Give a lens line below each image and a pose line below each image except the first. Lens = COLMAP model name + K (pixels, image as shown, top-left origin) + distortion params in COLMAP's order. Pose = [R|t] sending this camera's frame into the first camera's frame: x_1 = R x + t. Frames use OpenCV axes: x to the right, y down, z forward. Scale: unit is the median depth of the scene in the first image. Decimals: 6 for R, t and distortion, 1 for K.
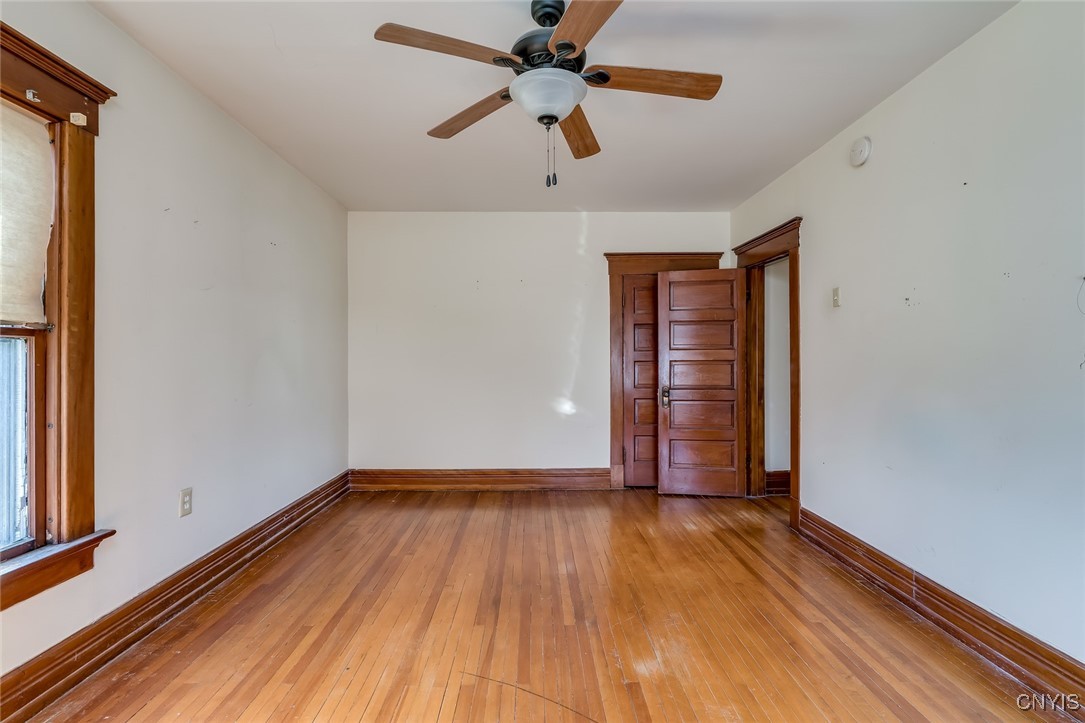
lens RADIAL K [[490.0, 0, 544.9], [0, 490.0, 361.9], [0, 0, 1]] dist [-0.000124, 0.000283]
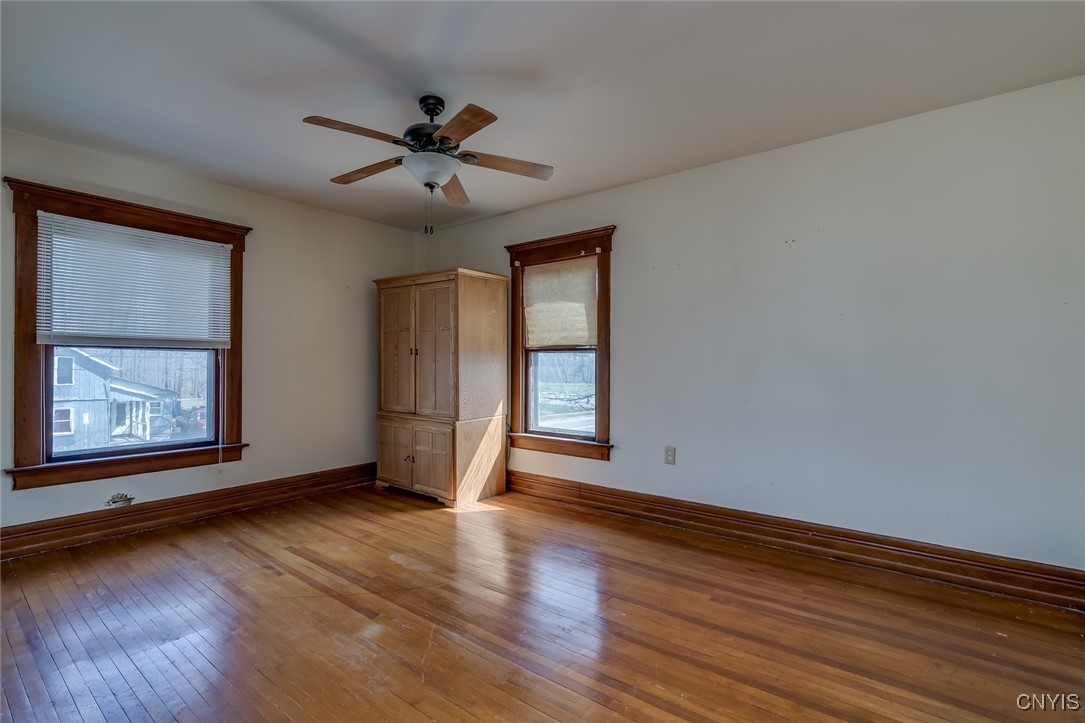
lens RADIAL K [[506.6, 0, 539.9], [0, 506.6, 358.1], [0, 0, 1]] dist [-0.000383, -0.000390]
pose [[-0.640634, -0.001595, -0.767844, 0.704661], [0.000618, 0.999996, -0.002593, -0.006431], [0.767846, -0.002136, -0.640631, 1.674008]]
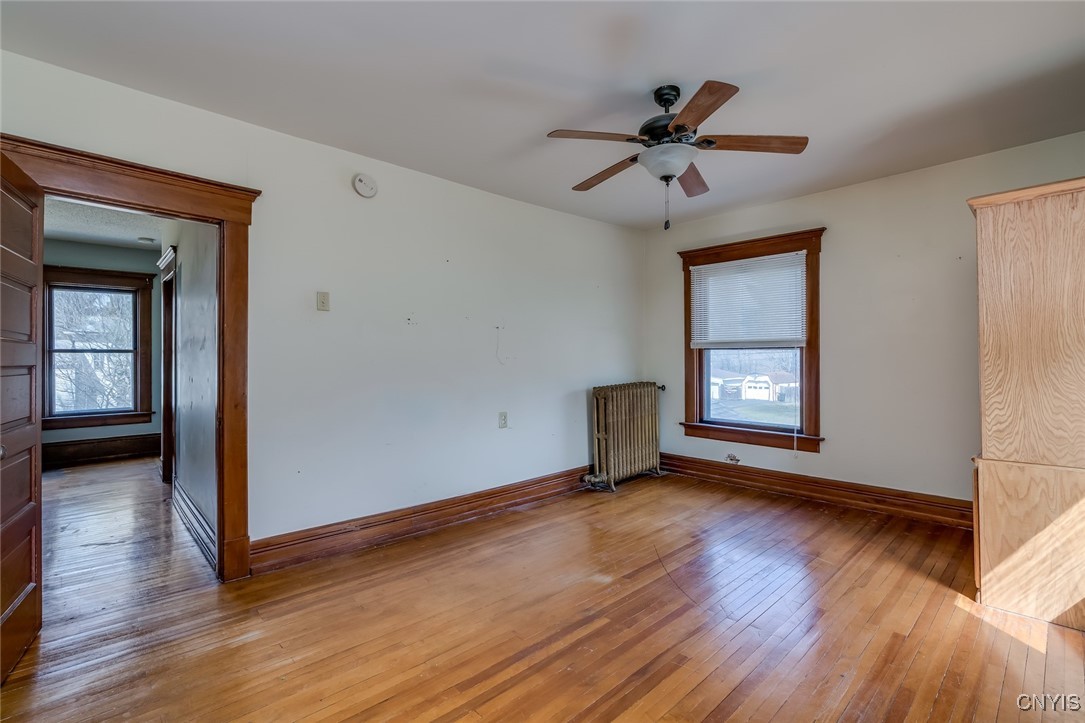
lens RADIAL K [[490.0, 0, 544.9], [0, 490.0, 361.9], [0, 0, 1]] dist [-0.000124, 0.000283]
pose [[-0.665591, 0.003099, 0.746311, -0.594071], [0.009928, 0.999940, 0.004701, -0.005952], [-0.746251, 0.010538, -0.665581, 1.669952]]
